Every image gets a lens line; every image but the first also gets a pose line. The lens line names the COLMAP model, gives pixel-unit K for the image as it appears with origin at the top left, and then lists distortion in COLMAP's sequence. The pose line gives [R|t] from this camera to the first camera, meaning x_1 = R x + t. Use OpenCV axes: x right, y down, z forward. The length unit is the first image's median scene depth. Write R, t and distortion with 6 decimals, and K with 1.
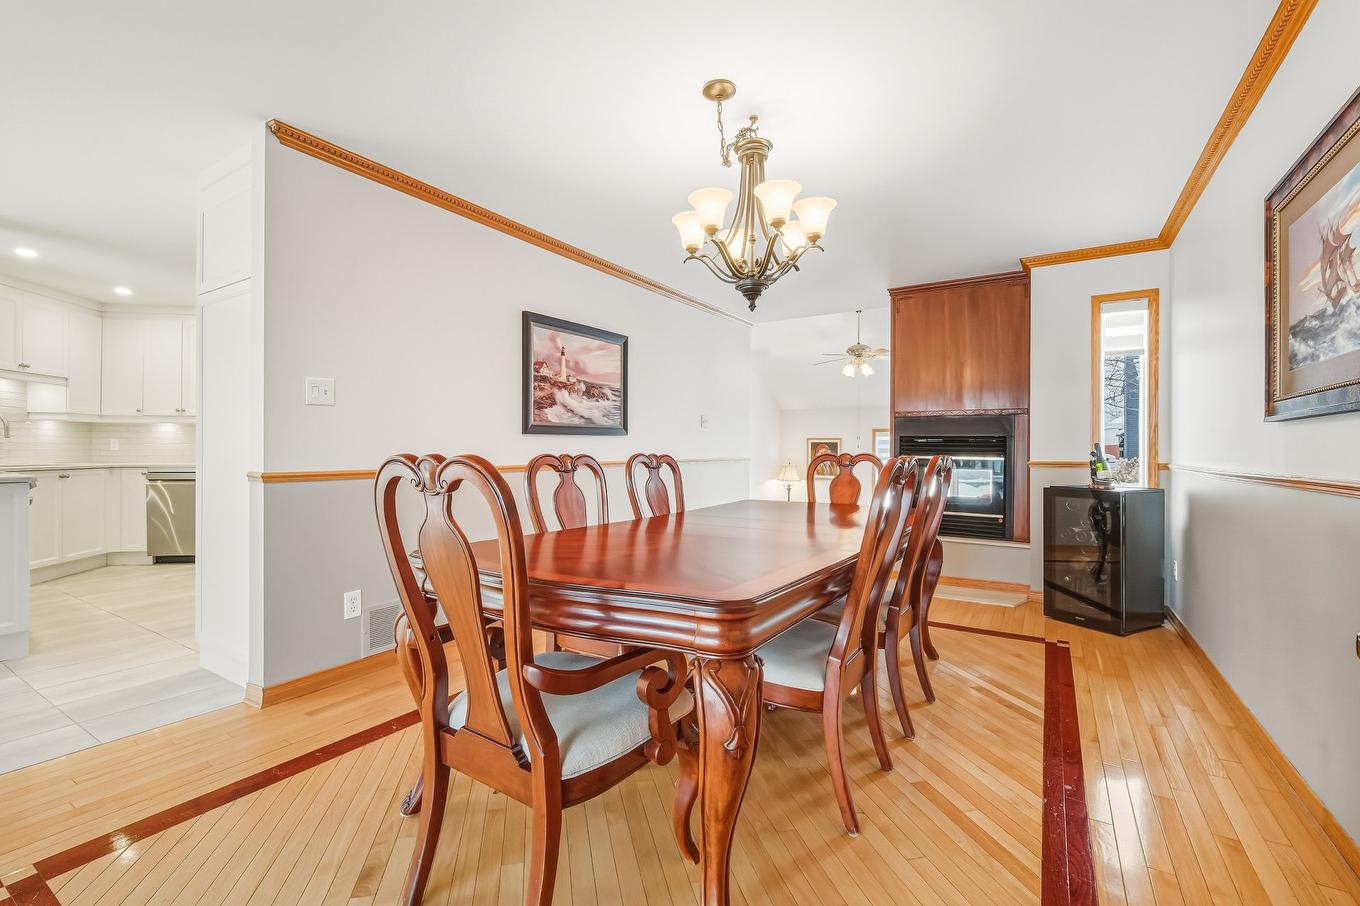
lens RADIAL K [[594.7, 0, 670.7], [0, 594.7, 455.0], [0, 0, 1]] dist [-0.001013, 0.000171]
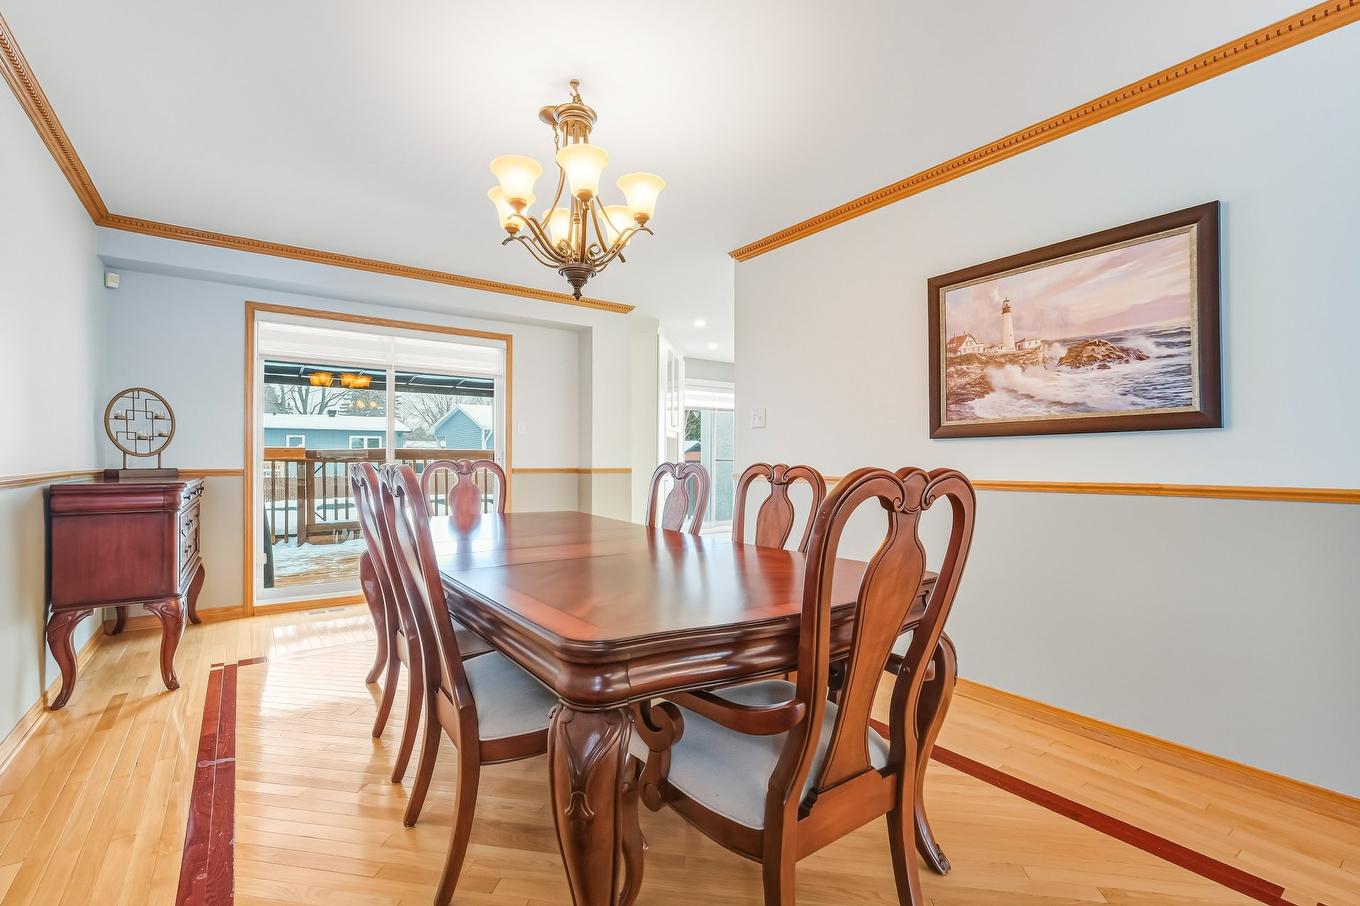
lens RADIAL K [[594.7, 0, 670.7], [0, 594.7, 455.0], [0, 0, 1]] dist [-0.001013, 0.000171]
pose [[-0.370758, -0.009685, -0.928679, 0.545733], [-0.014275, 0.999887, -0.004728, -0.005987], [0.928620, 0.011504, -0.370854, 0.903555]]
